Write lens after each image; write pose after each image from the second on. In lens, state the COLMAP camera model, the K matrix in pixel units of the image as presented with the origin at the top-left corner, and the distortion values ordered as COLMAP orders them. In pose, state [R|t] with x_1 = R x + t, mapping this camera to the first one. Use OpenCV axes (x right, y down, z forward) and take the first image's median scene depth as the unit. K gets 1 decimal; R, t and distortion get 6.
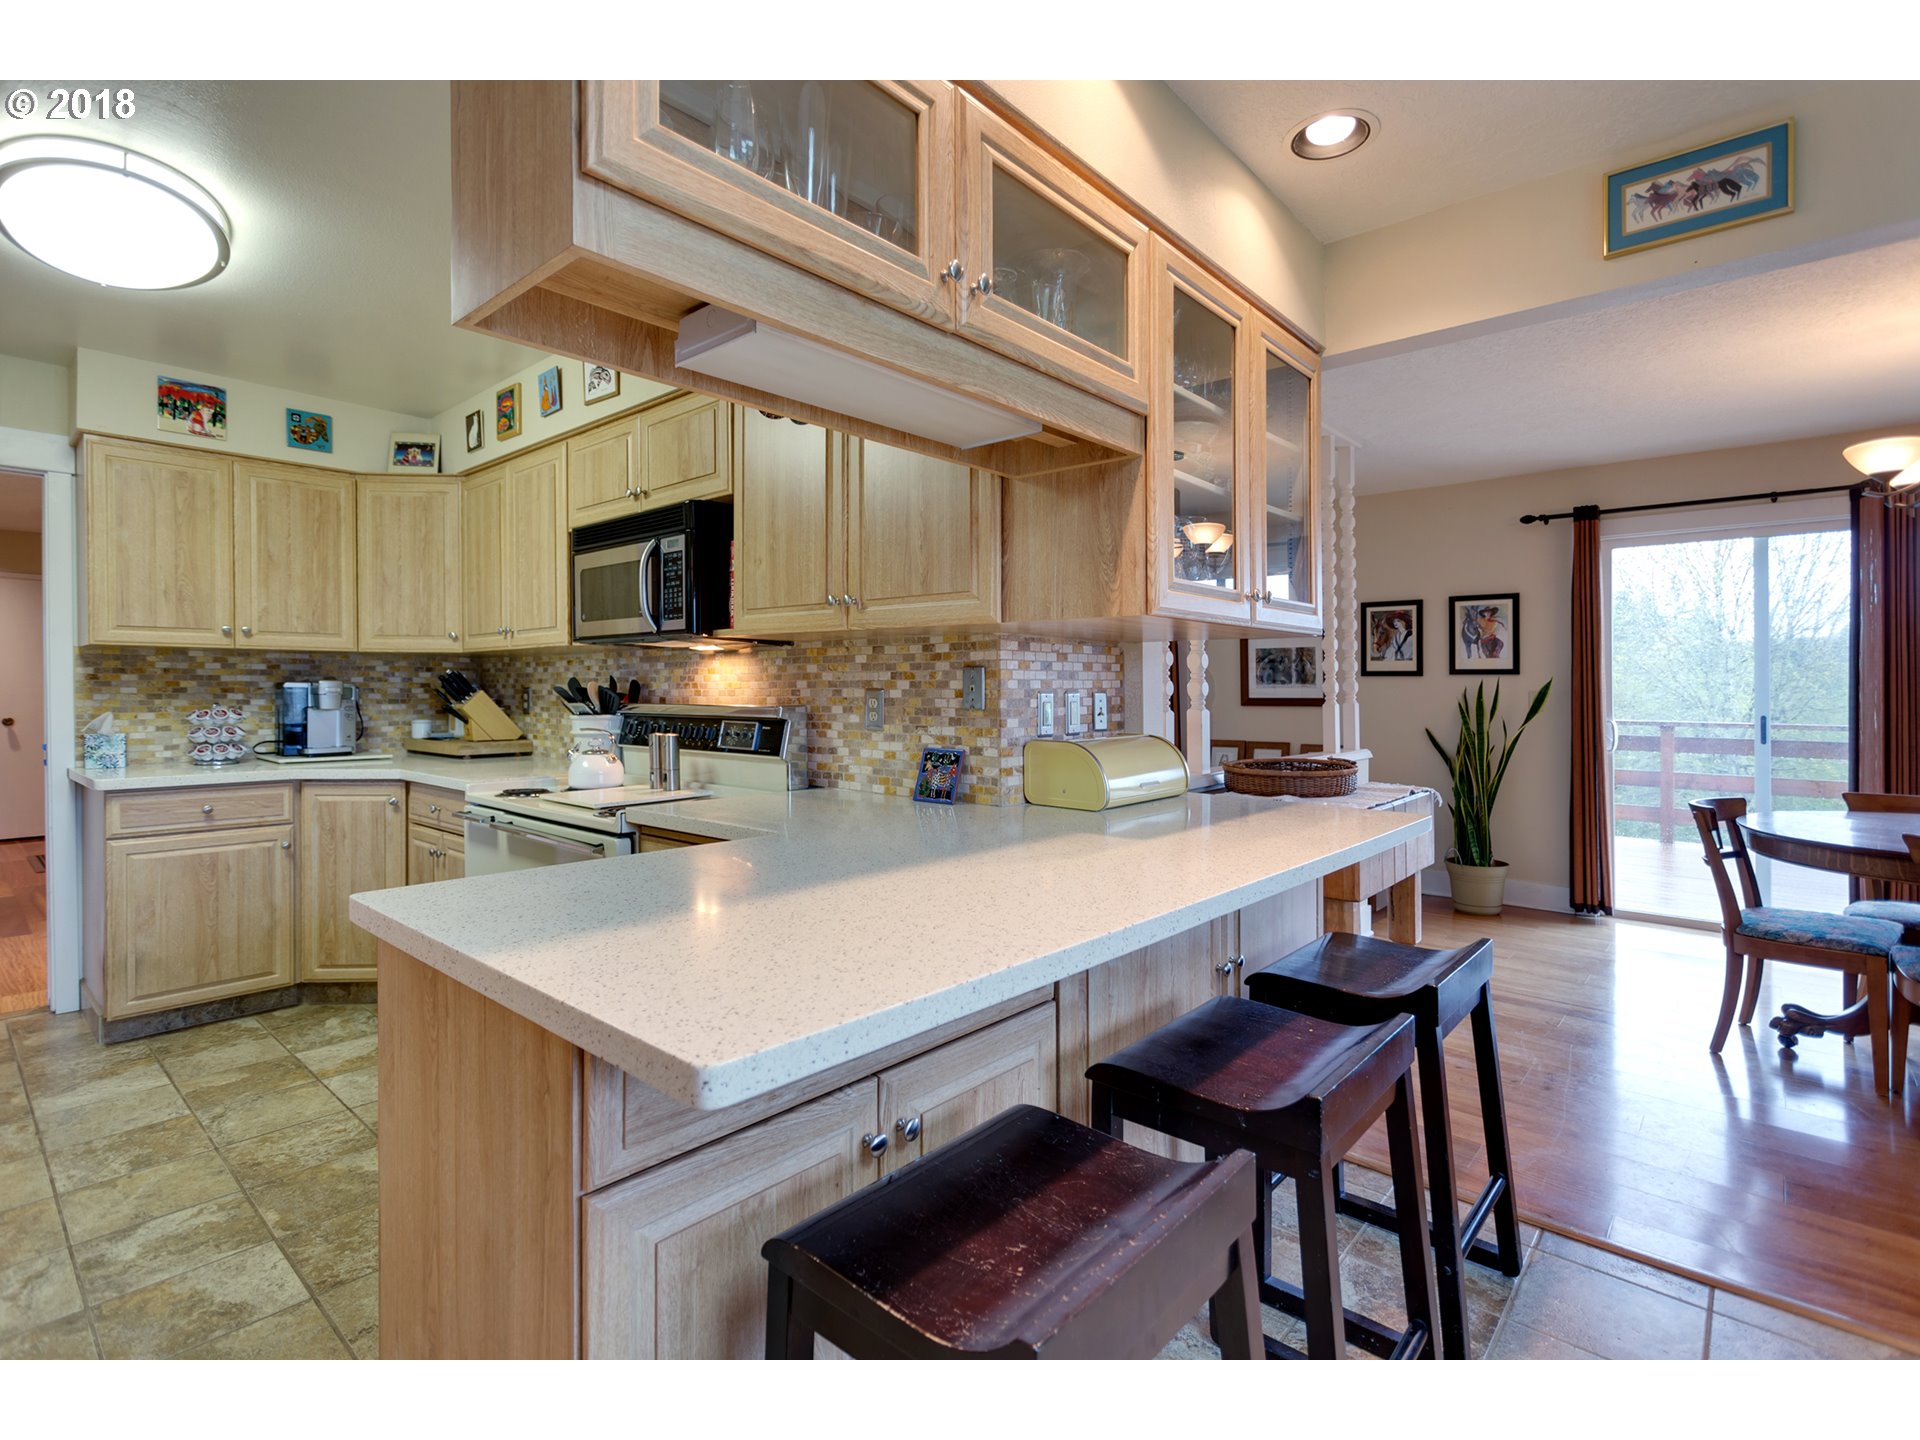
lens RADIAL K [[912.8, 0, 957.6], [0, 912.8, 689.5], [0, 0, 1]] dist [-0.013276, 0.001807]
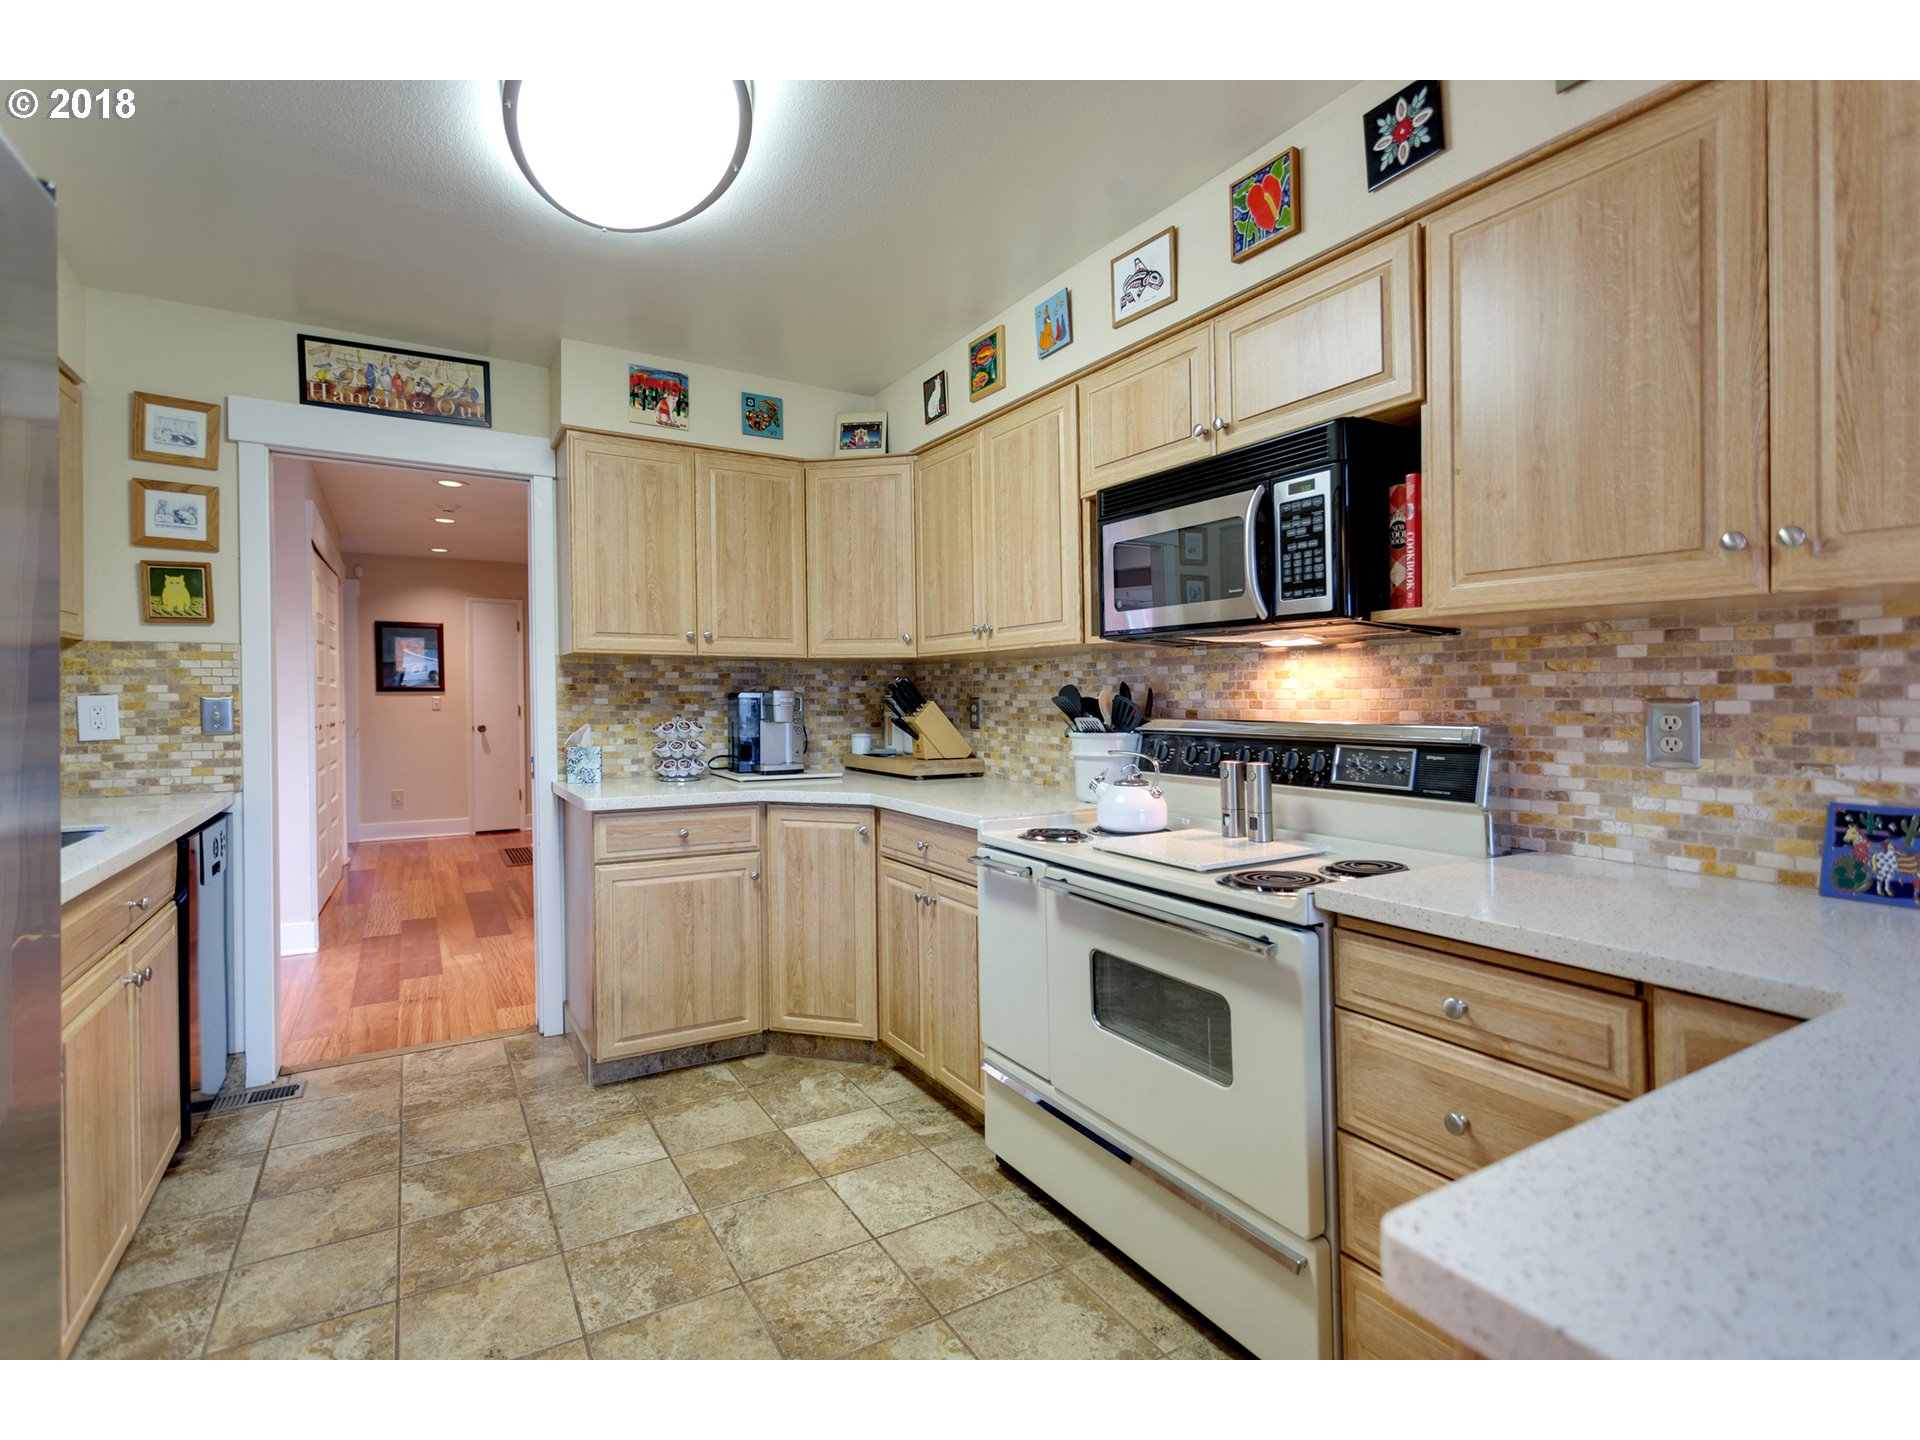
lens RADIAL K [[912.8, 0, 962.8], [0, 912.8, 707.0], [0, 0, 1]] dist [-0.013276, 0.001807]
pose [[0.951015, 0.001795, -0.309140, -0.297447], [0.000810, 0.999965, 0.008296, -0.000786], [0.309144, -0.008140, 0.950980, 0.234635]]
